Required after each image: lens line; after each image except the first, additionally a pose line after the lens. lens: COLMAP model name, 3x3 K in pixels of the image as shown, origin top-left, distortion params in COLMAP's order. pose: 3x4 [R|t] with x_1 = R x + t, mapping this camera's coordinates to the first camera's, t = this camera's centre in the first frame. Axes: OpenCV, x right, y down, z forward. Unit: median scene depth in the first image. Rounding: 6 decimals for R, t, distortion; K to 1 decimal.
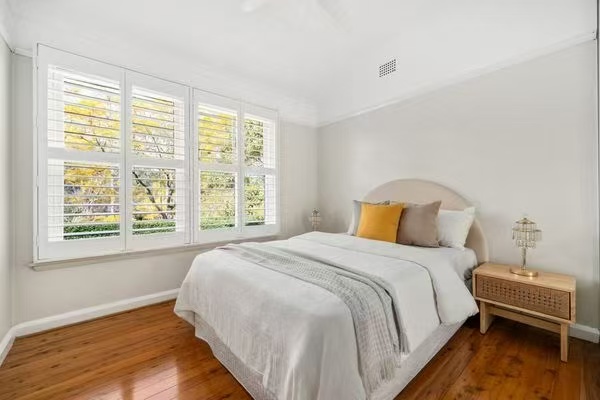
lens RADIAL K [[242.8, 0, 303.2], [0, 242.8, 196.1], [0, 0, 1]] dist [0.001137, -0.000688]
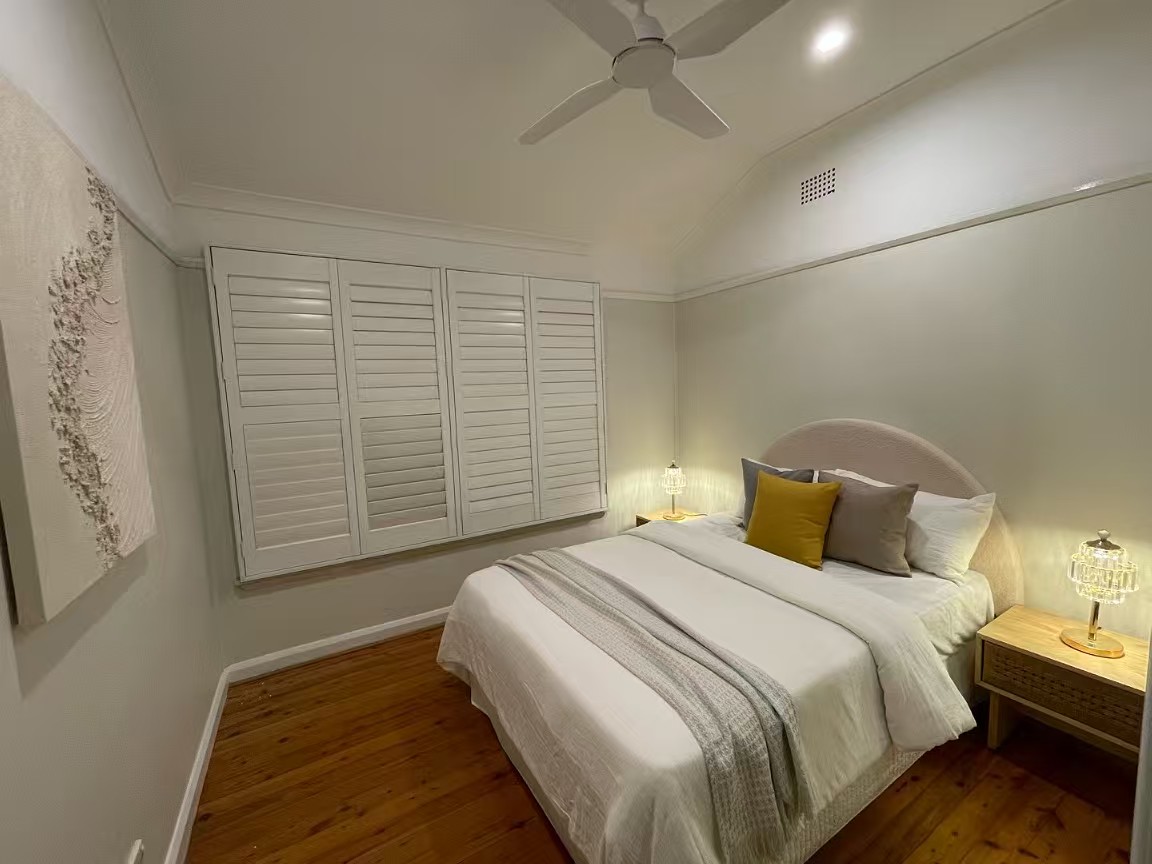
lens RADIAL K [[462.3, 0, 580.6], [0, 462.3, 430.9], [0, 0, 1]] dist [0.000248, -0.000285]
pose [[0.984163, -0.014719, -0.176652, 0.051910], [0.031751, 0.995067, 0.093983, -0.214431], [0.174397, -0.098104, 0.979776, -0.051769]]
